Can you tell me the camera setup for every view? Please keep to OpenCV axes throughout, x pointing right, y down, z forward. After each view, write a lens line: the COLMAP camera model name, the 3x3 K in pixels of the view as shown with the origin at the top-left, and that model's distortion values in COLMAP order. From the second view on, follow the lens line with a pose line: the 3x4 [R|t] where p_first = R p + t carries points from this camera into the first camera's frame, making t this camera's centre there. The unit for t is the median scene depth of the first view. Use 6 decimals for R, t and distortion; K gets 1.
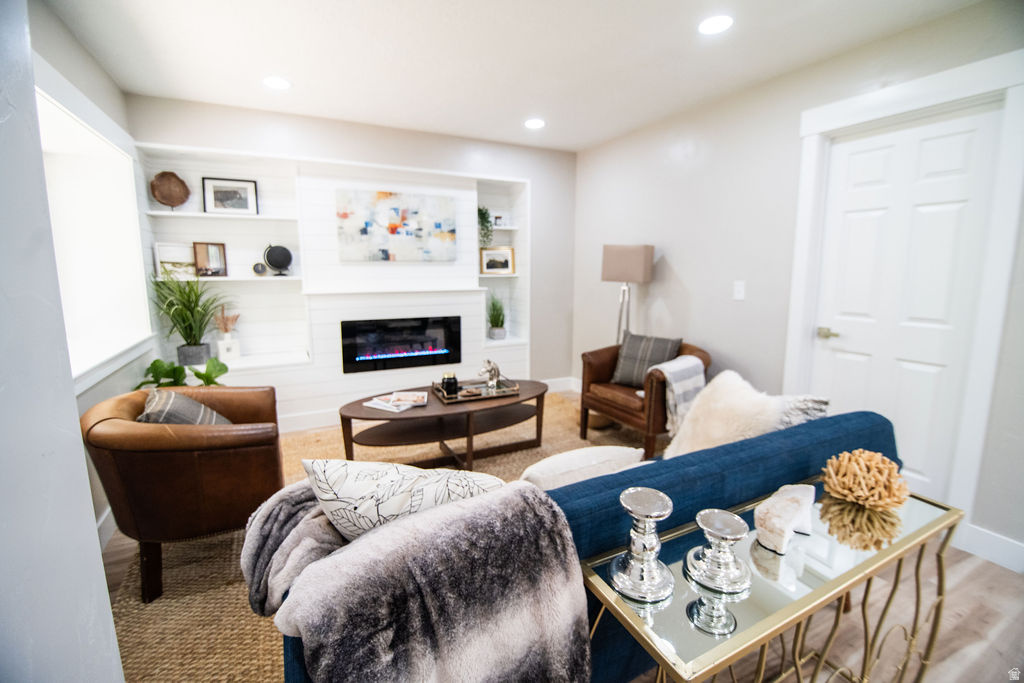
lens RADIAL K [[448.0, 0, 511.6], [0, 448.0, 339.8], [0, 0, 1]] dist [-0.013478, -0.001120]
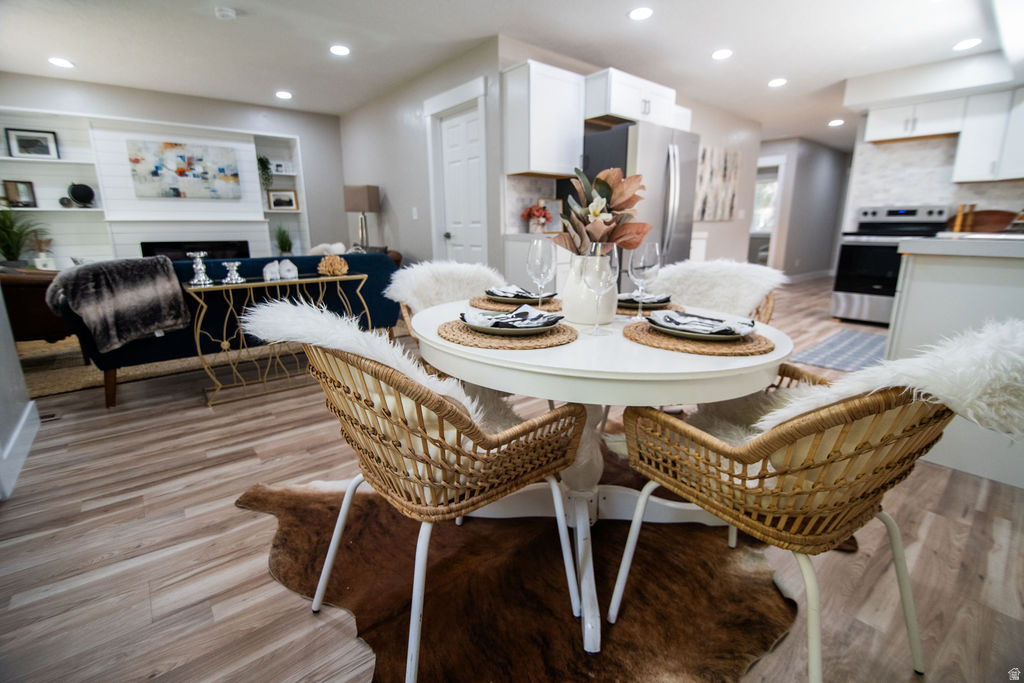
lens RADIAL K [[453.8, 0, 510.7], [0, 453.8, 340.5], [0, 0, 1]] dist [-0.010382, -0.006628]
pose [[0.974083, -0.057916, 0.218650, 0.374811], [0.039461, 0.995352, 0.087849, 0.172306], [-0.222722, -0.076944, 0.971841, -0.553481]]
